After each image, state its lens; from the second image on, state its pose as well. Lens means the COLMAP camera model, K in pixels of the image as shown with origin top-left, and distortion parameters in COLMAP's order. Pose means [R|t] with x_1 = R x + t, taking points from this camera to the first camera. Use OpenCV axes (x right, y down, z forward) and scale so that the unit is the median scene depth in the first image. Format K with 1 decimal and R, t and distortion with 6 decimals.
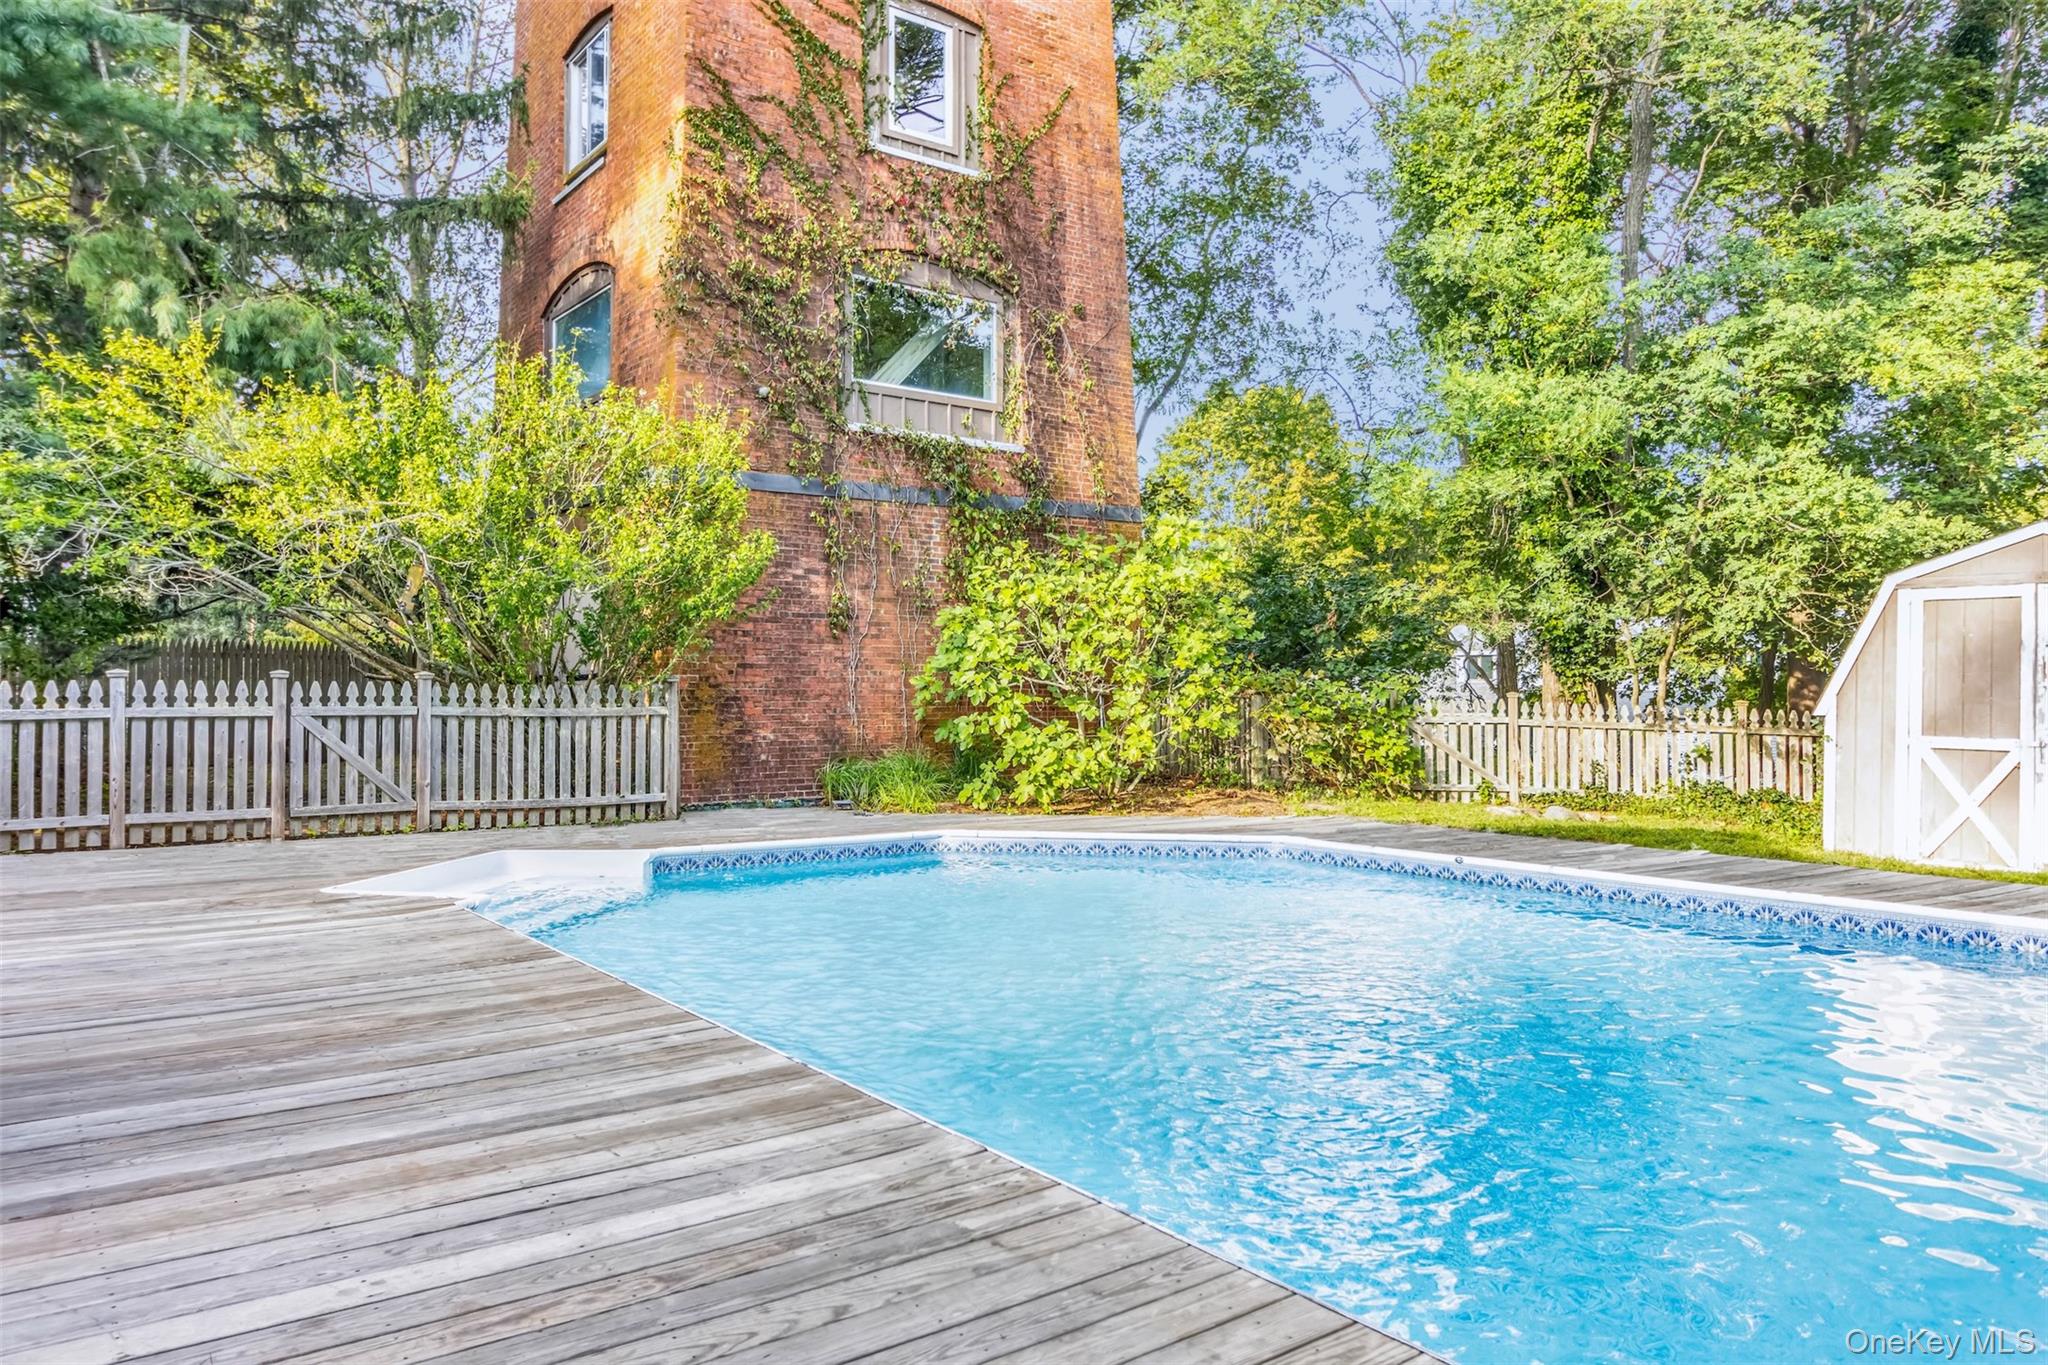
lens RADIAL K [[1409.5, 0, 1022.9], [0, 1409.5, 679.7], [0, 0, 1]] dist [-0.010038, -0.000435]
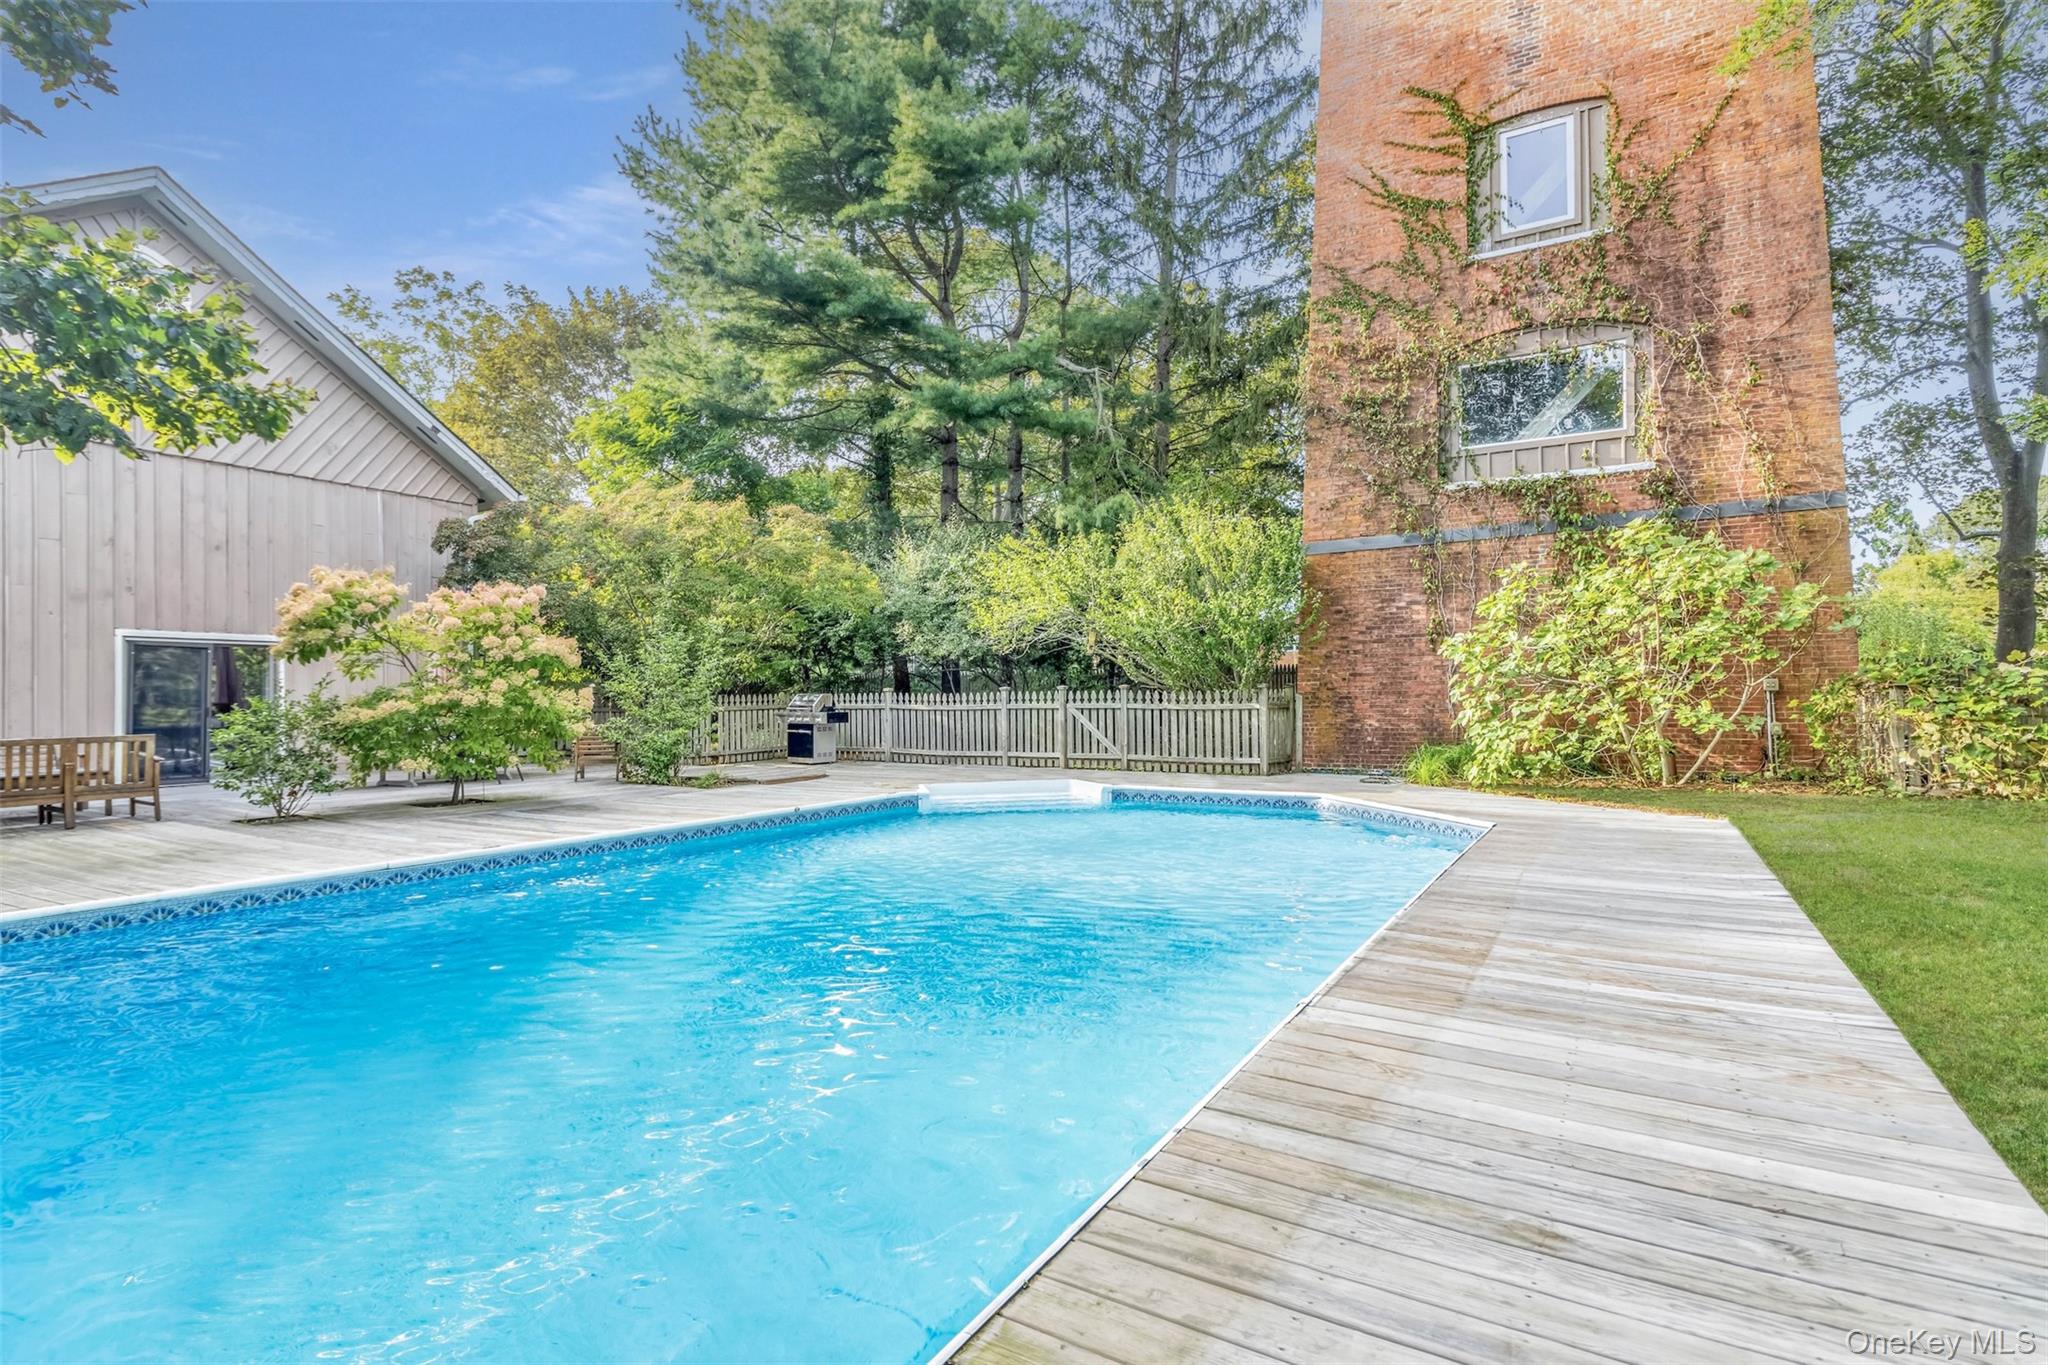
lens RADIAL K [[994.9, 0, 1023.4], [0, 994.9, 695.9], [0, 0, 1]] dist [0.000335, 0.000088]
pose [[0.384086, -0.008085, -0.923262, 0.602321], [0.018495, 0.999828, -0.001062, 0.006339], [0.923112, -0.016668, 0.384170, 0.301256]]
